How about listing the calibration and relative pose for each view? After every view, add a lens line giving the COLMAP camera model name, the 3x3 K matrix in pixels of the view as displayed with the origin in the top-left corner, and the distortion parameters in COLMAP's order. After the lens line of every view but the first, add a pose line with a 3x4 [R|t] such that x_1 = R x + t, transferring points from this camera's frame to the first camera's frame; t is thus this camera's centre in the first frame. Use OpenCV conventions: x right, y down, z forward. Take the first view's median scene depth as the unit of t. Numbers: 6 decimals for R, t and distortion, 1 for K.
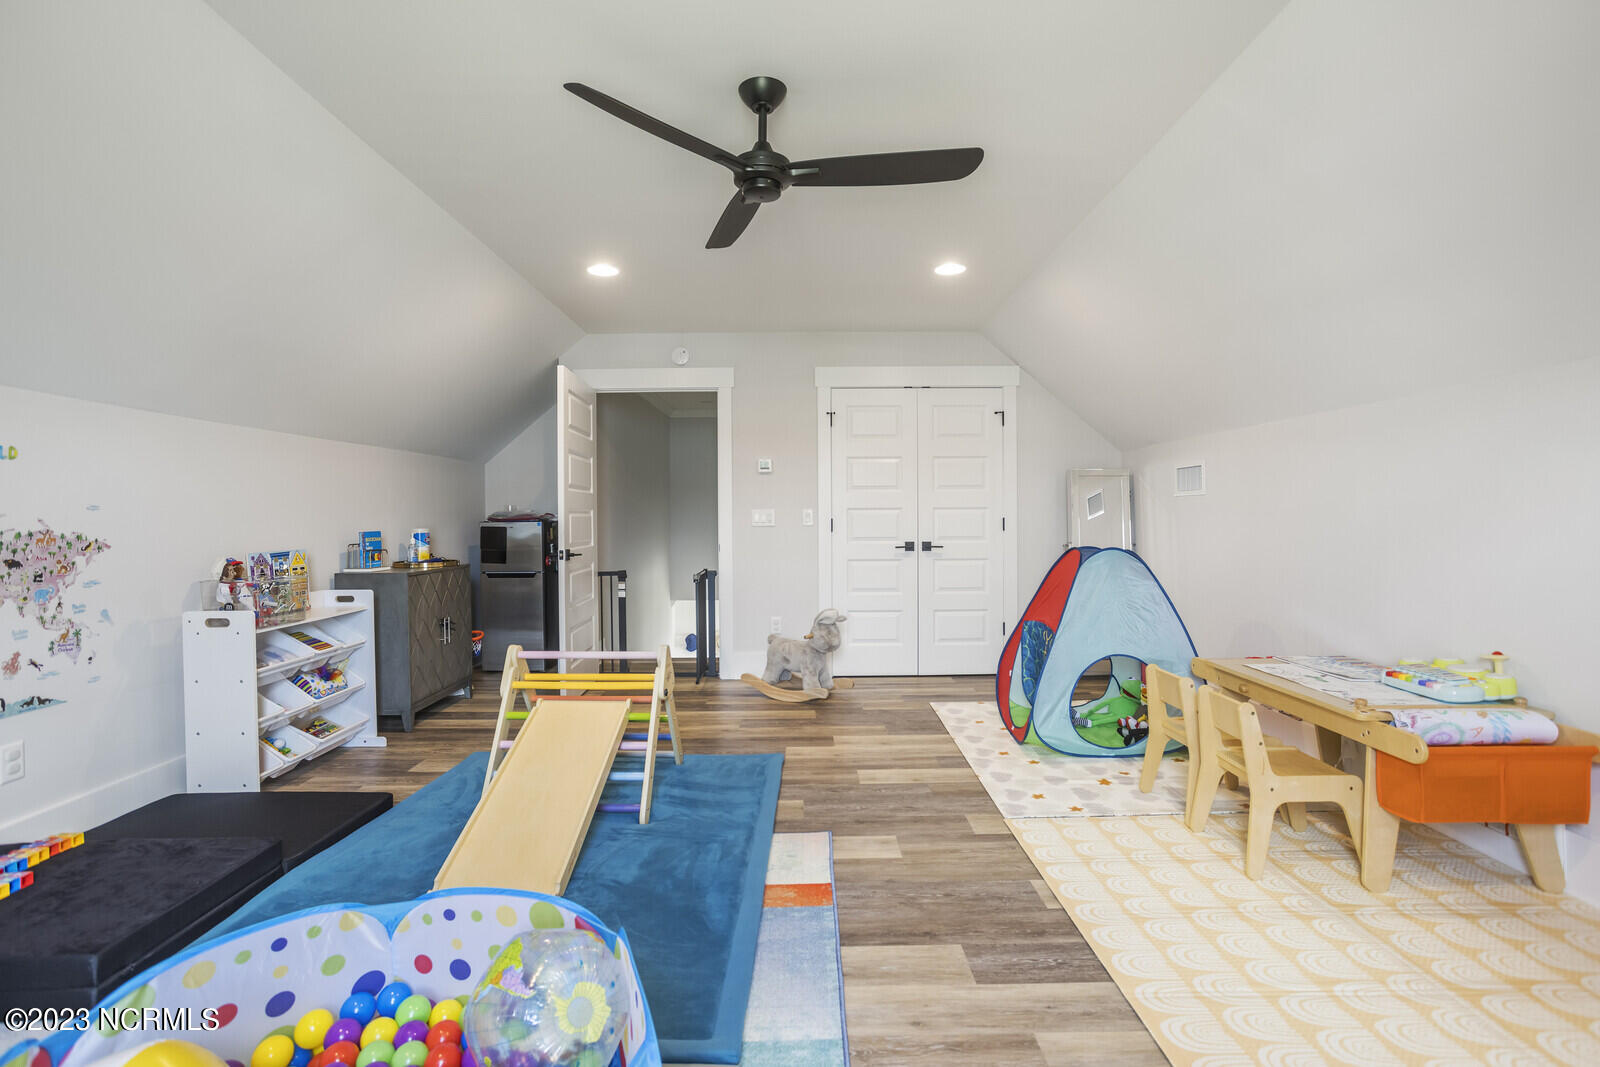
lens RADIAL K [[772.3, 0, 800.0], [0, 772.3, 533.5], [0, 0, 1]] dist [-0.043430, 0.029129]
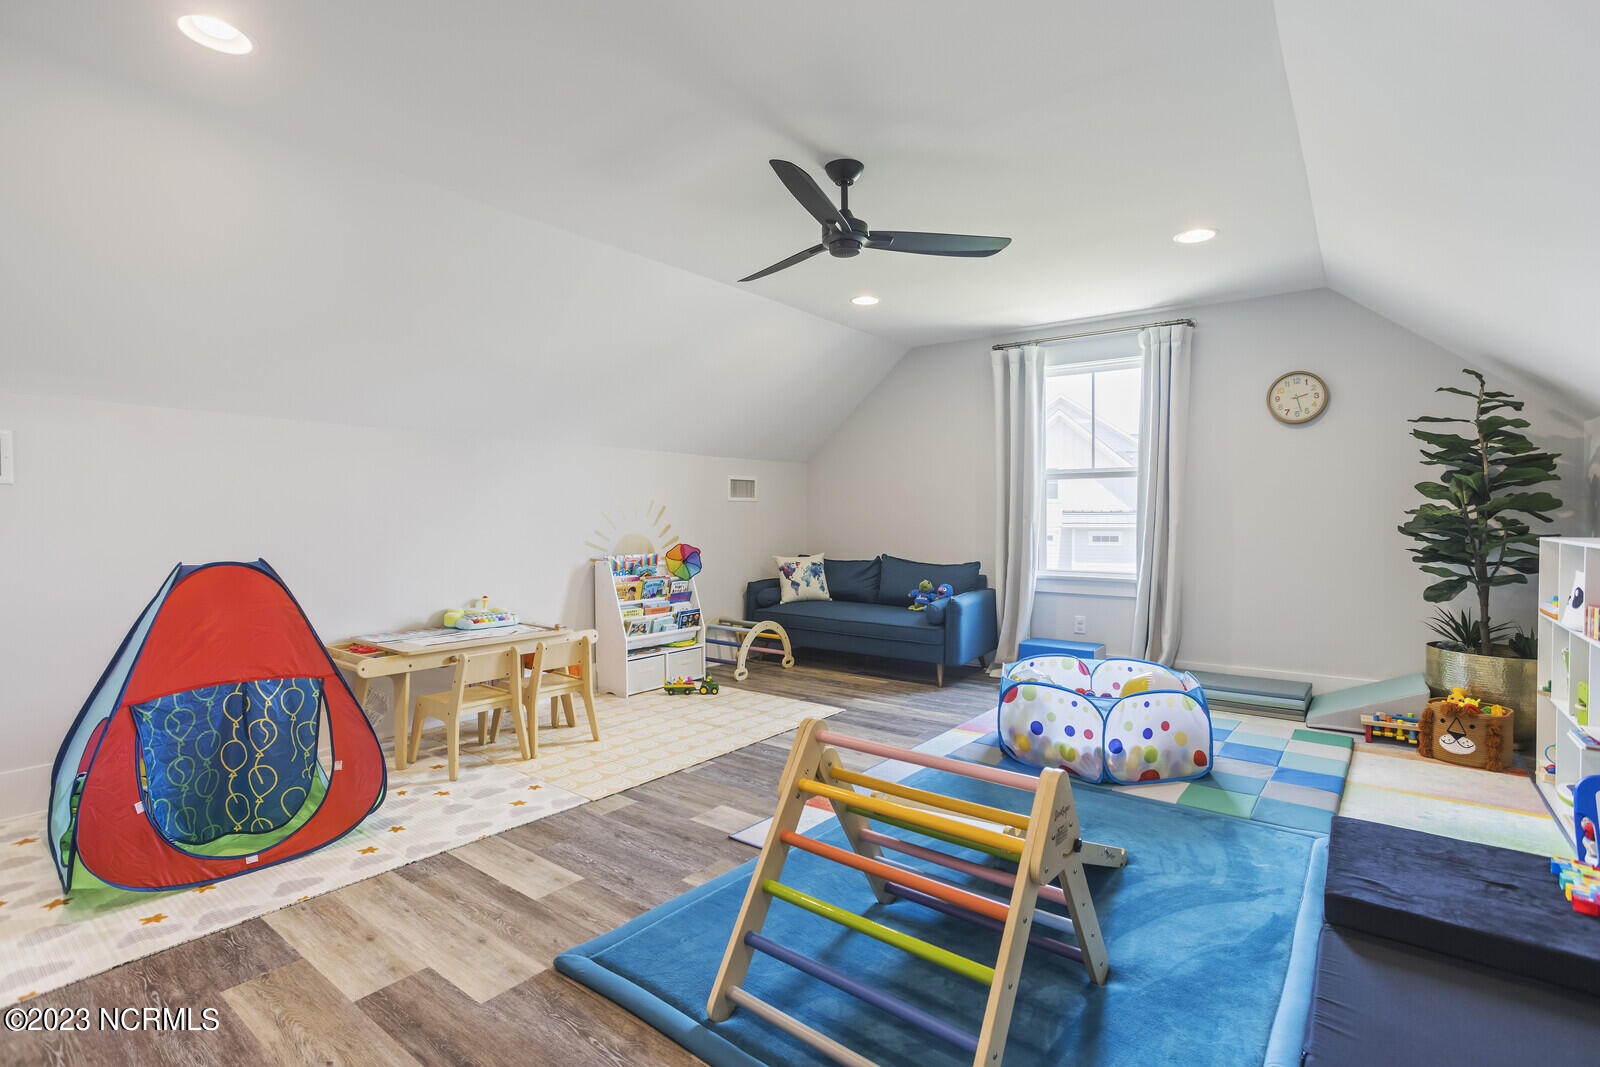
lens RADIAL K [[772.3, 0, 800.0], [0, 772.3, 533.5], [0, 0, 1]] dist [-0.043430, 0.029129]
pose [[-0.787419, 0.007305, 0.616375, -0.522180], [0.040014, 0.998427, 0.039285, -0.013056], [-0.615118, 0.055598, -0.786472, 1.429746]]
